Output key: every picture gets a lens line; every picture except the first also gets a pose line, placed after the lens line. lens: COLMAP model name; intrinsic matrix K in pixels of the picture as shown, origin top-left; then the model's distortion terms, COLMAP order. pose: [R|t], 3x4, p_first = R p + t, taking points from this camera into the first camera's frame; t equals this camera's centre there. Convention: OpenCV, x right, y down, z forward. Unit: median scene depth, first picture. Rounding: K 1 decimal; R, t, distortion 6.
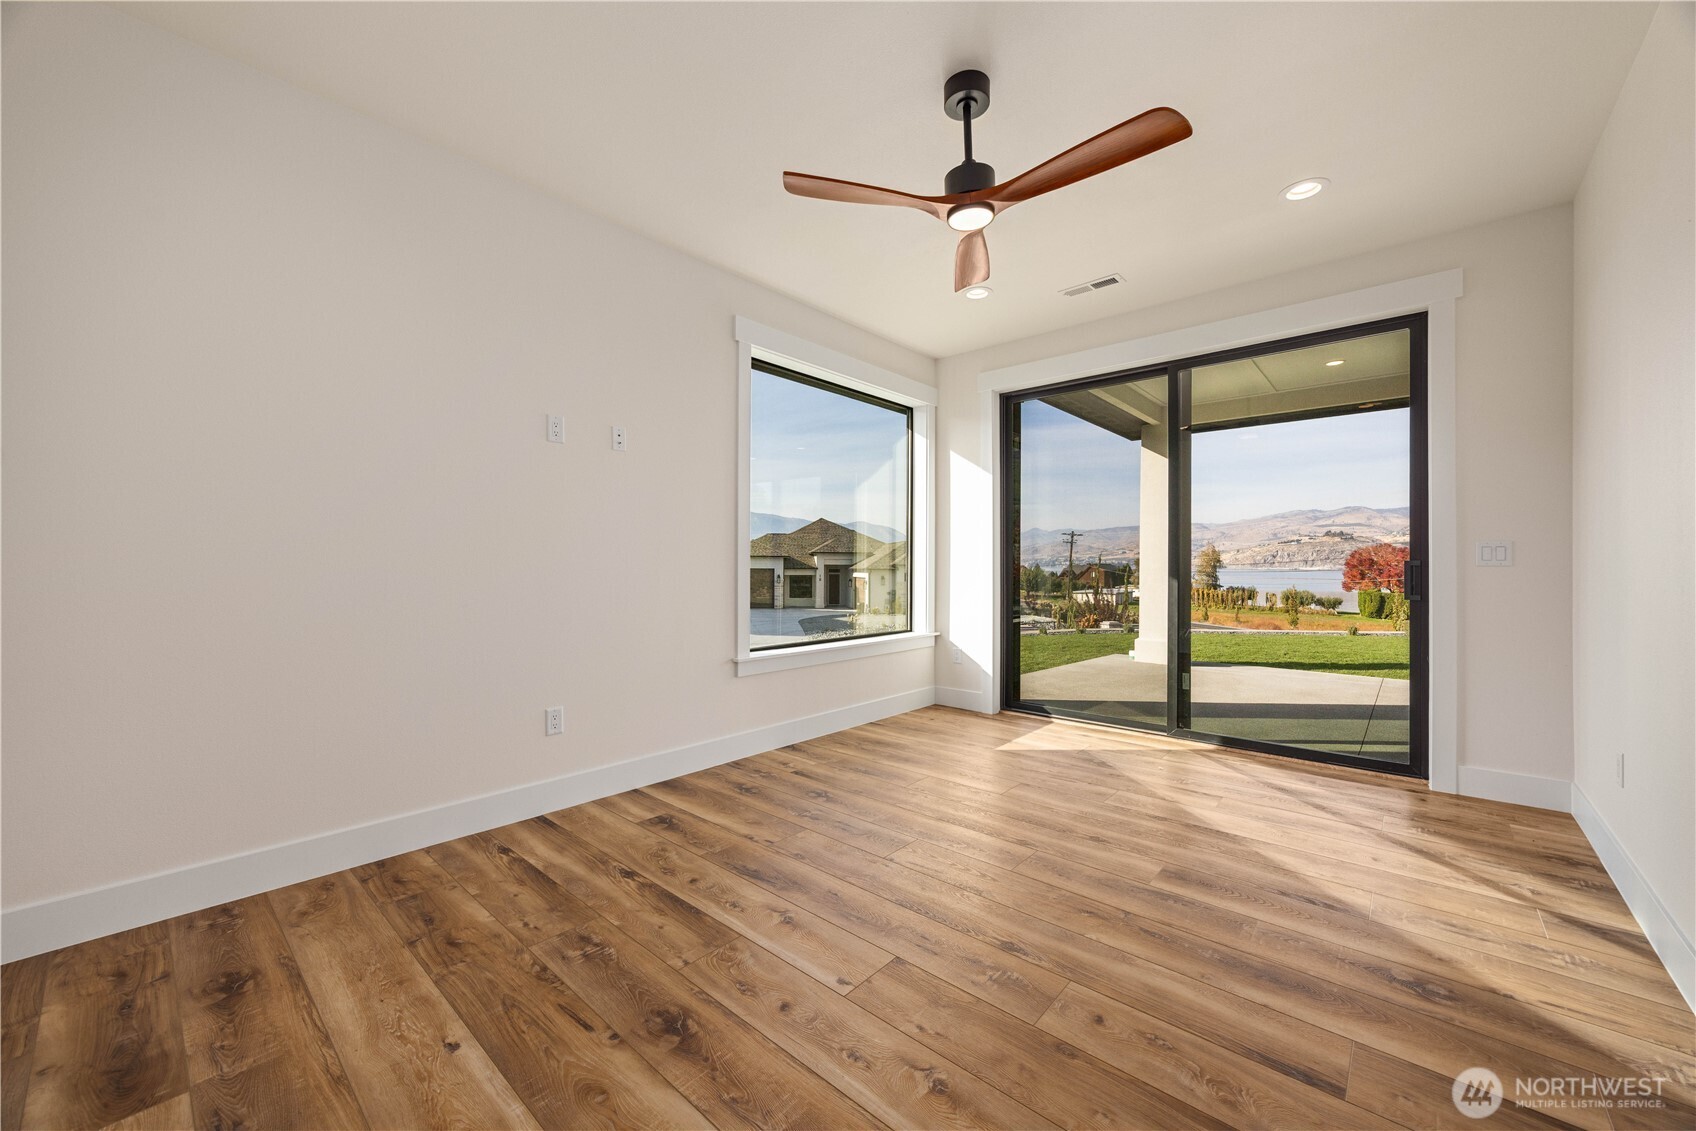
lens RADIAL K [[644.8, 0, 843.1], [0, 644.8, 546.7], [0, 0, 1]] dist [-0.003875, -0.000234]
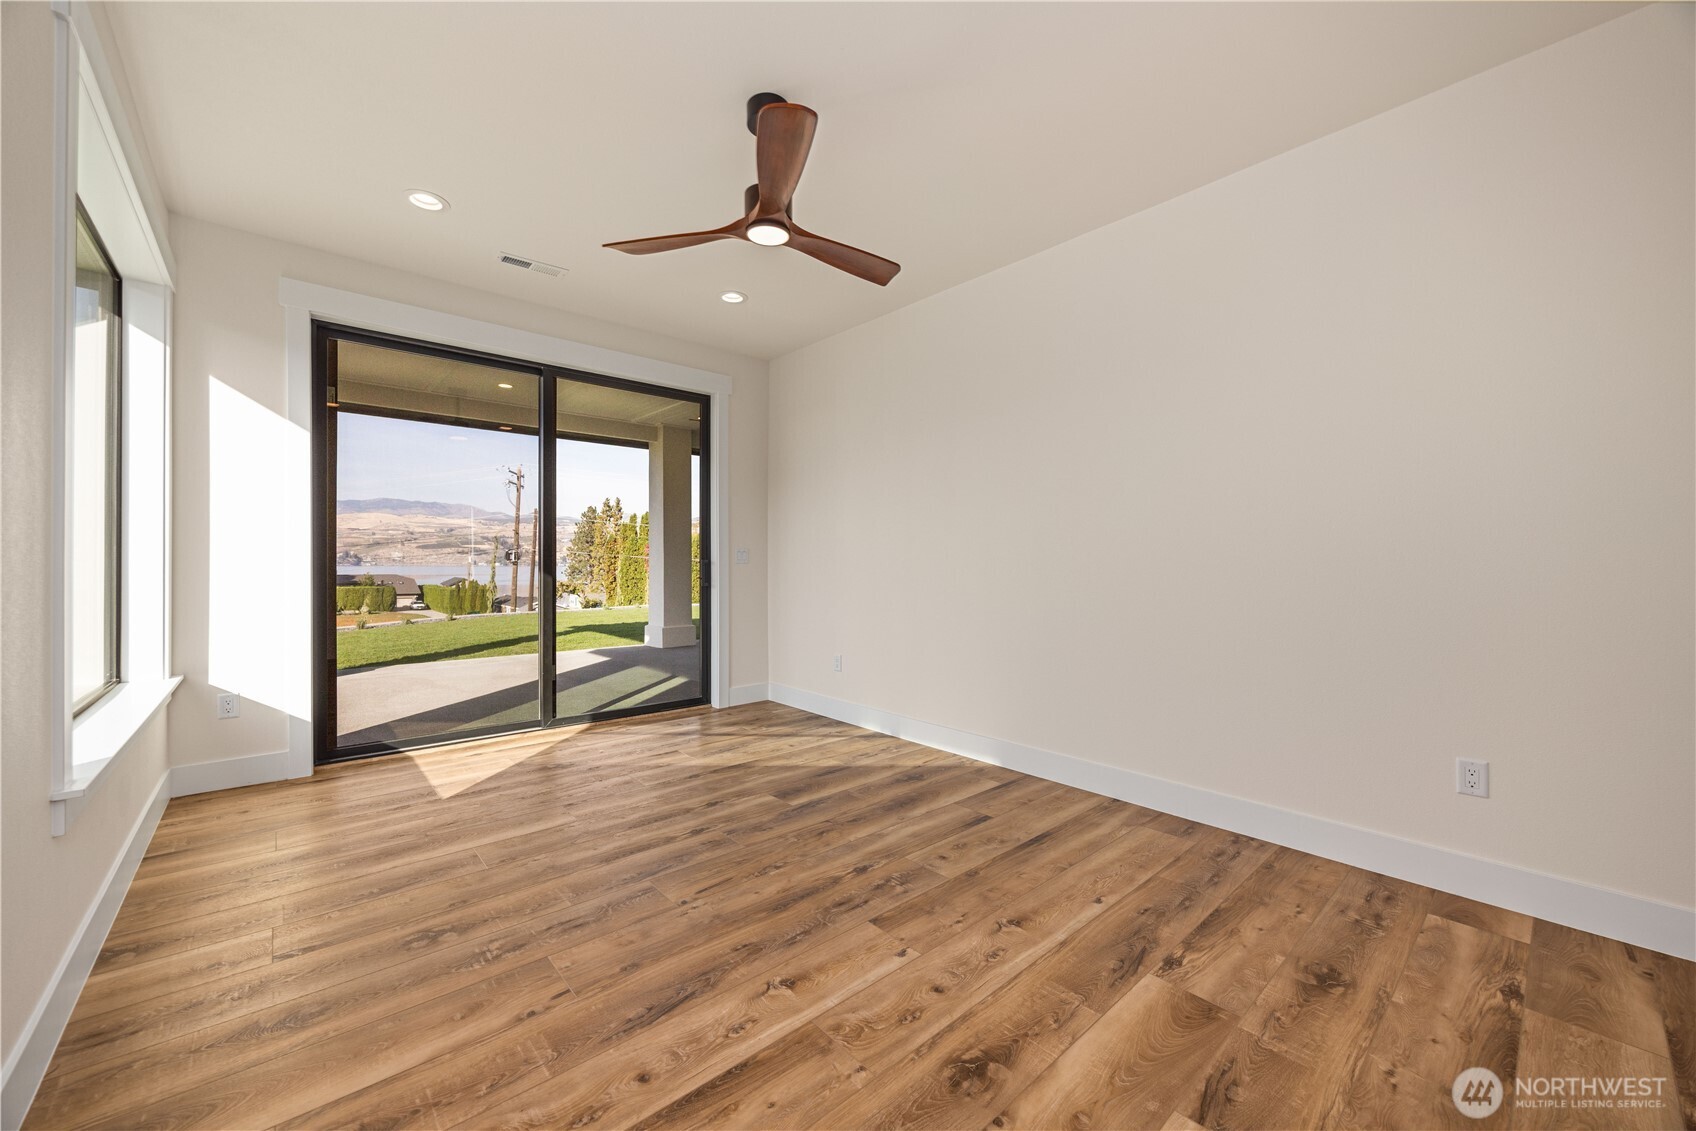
lens RADIAL K [[644.8, 0, 836.6], [0, 644.8, 540.3], [0, 0, 1]] dist [-0.003875, -0.000234]
pose [[0.123668, 0.032817, 0.991781, -0.734127], [-0.030669, 0.999102, -0.029235, 0.015654], [-0.991850, -0.026802, 0.124564, 0.662525]]
